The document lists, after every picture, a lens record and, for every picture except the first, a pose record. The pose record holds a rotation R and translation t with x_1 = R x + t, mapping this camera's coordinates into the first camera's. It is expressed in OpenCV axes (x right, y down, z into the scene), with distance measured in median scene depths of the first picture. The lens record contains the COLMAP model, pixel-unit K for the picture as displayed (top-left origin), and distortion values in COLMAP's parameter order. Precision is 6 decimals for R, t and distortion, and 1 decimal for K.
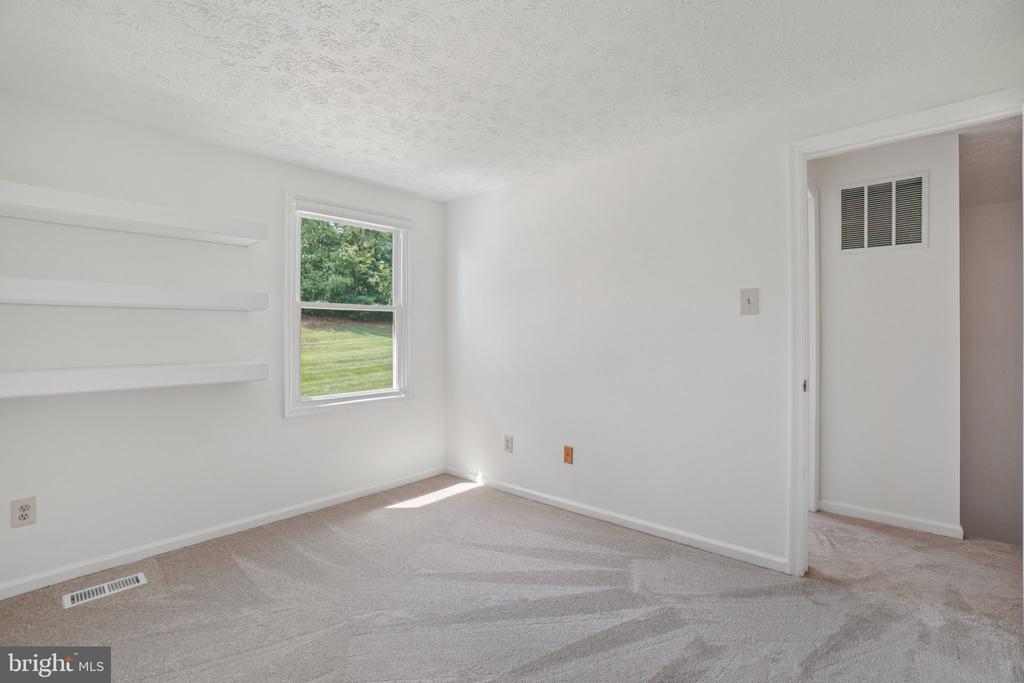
lens RADIAL K [[461.3, 0, 505.8], [0, 461.3, 334.5], [0, 0, 1]] dist [-0.030518, 0.000413]
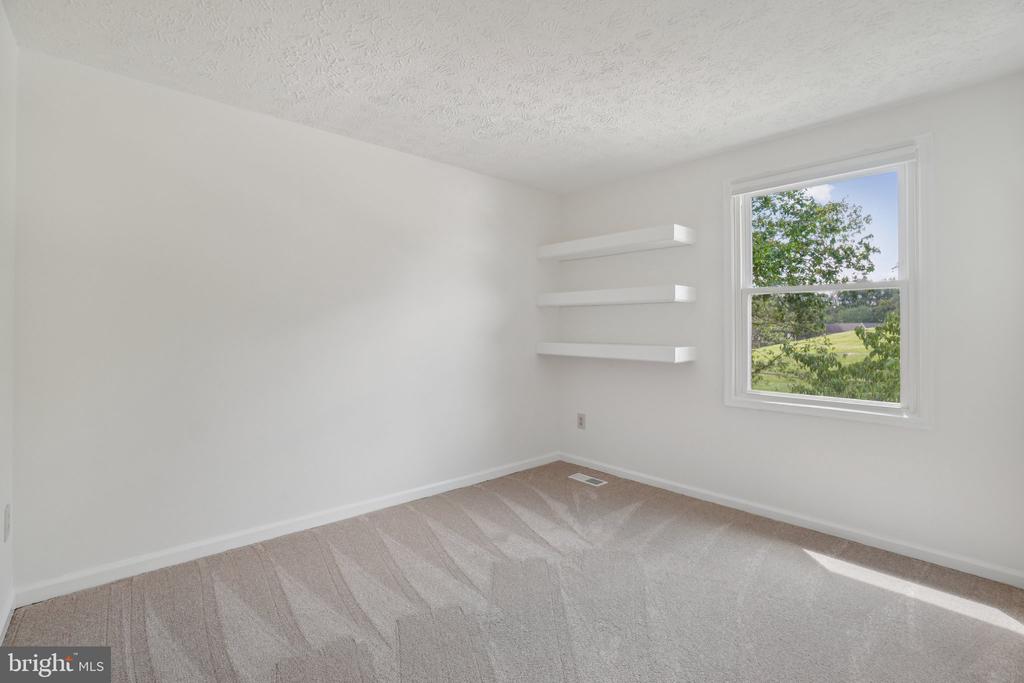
lens RADIAL K [[470.1, 0, 510.7], [0, 470.1, 324.5], [0, 0, 1]] dist [0.000988, 0.000545]
pose [[-0.068422, 0.011248, -0.997593, 0.733390], [-0.000921, 0.999935, 0.011338, -0.010043], [0.997656, 0.001695, -0.068407, 0.752128]]
